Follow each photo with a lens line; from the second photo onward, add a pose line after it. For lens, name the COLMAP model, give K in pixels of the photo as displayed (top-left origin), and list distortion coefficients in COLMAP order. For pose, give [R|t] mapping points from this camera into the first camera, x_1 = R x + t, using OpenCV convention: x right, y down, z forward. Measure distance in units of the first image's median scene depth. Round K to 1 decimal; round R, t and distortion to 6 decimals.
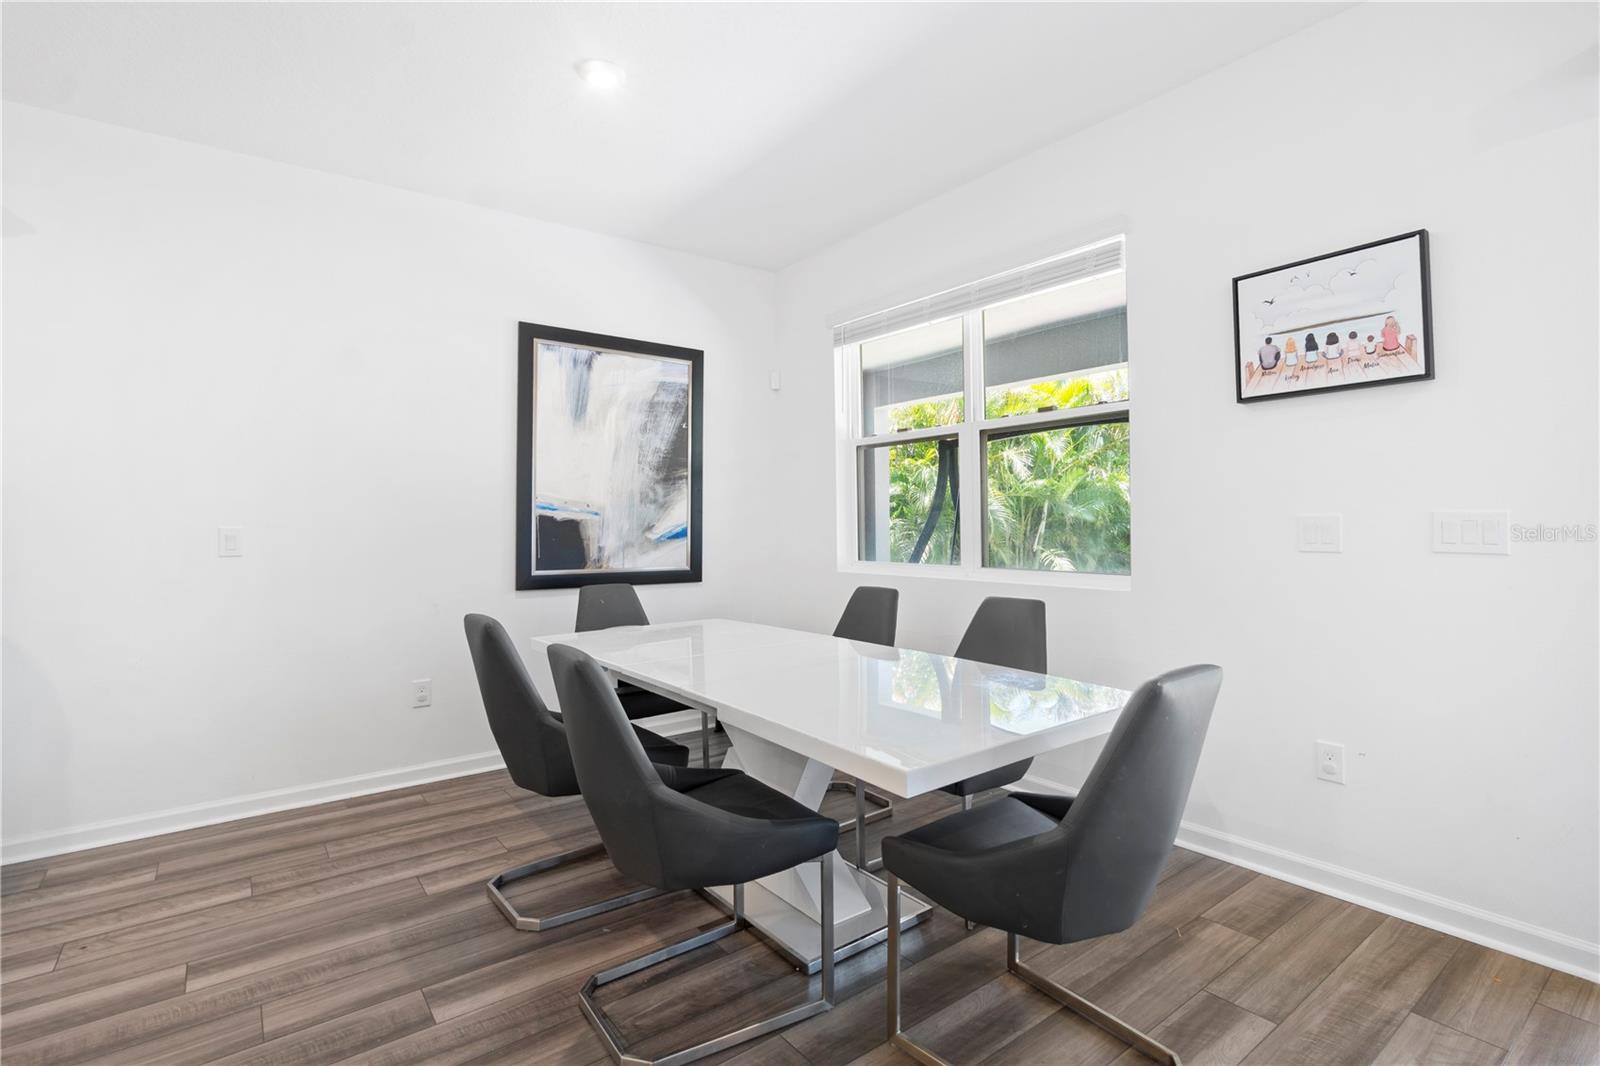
lens RADIAL K [[754.9, 0, 801.6], [0, 754.9, 505.7], [0, 0, 1]] dist [-0.003520, -0.000353]
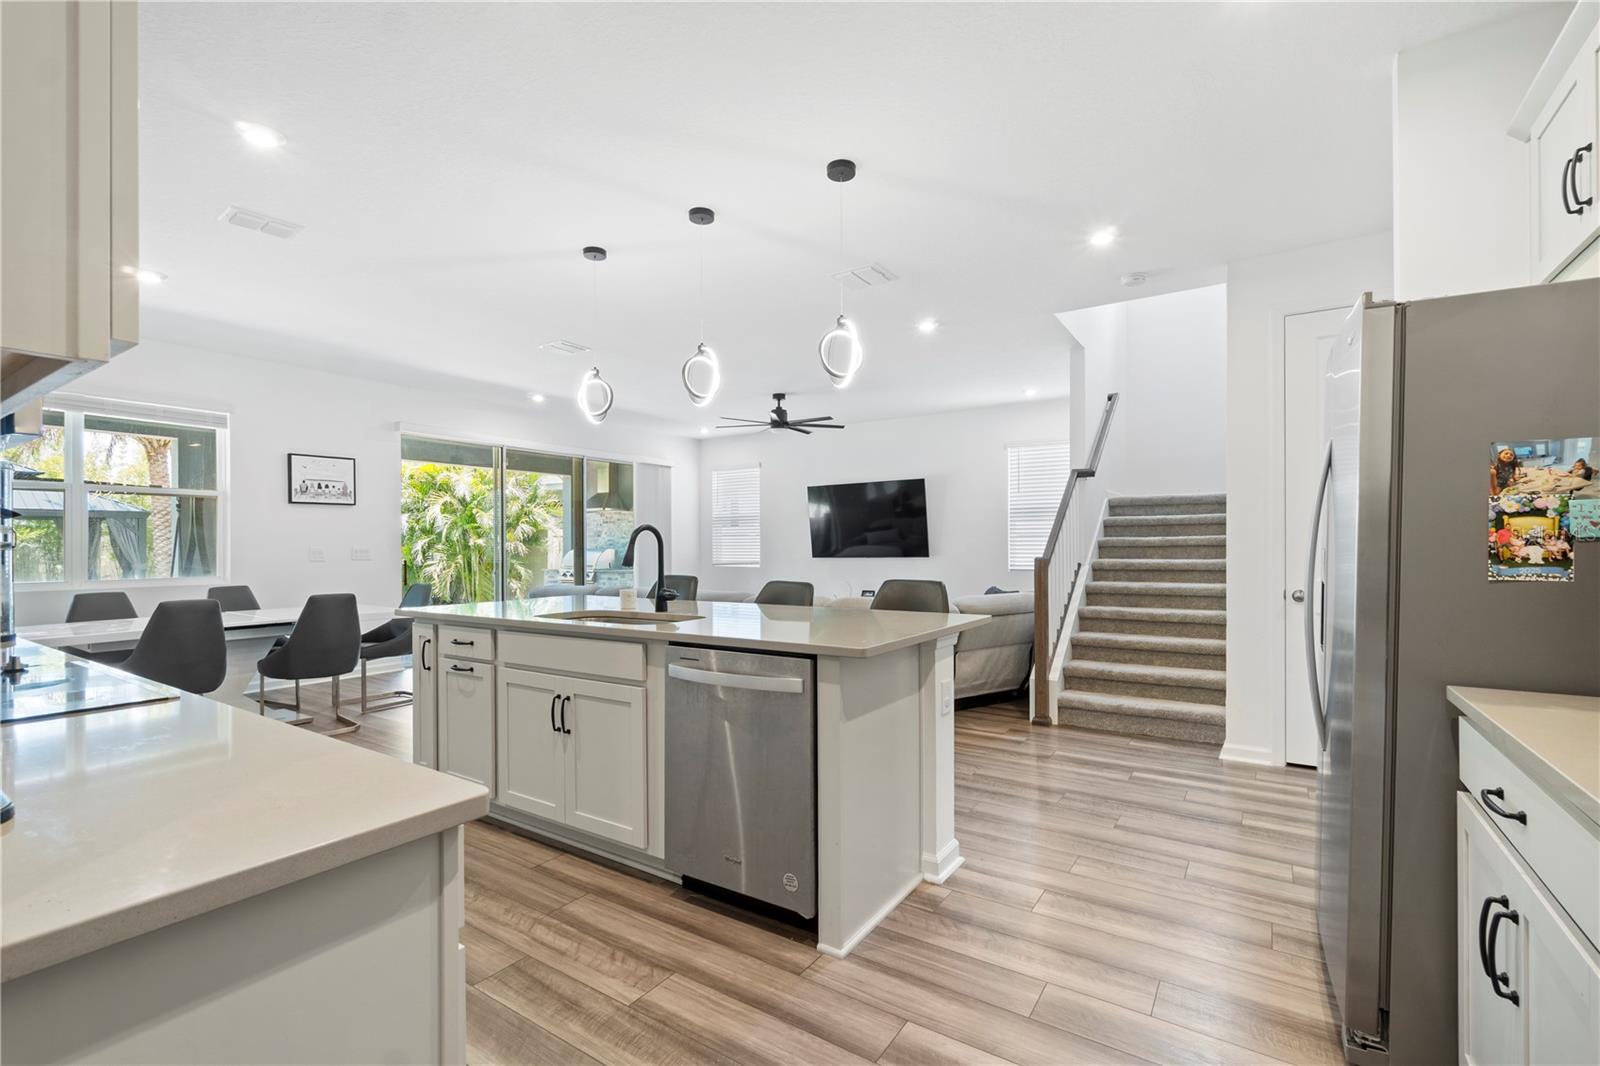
lens RADIAL K [[715.2, 0, 805.2], [0, 715.2, 548.1], [0, 0, 1]] dist [-0.000325, -0.000059]
pose [[-0.333843, 0.008802, 0.942588, -2.348775], [-0.009585, 0.999873, -0.012732, 0.027629], [-0.942580, -0.013286, -0.333716, 0.187251]]
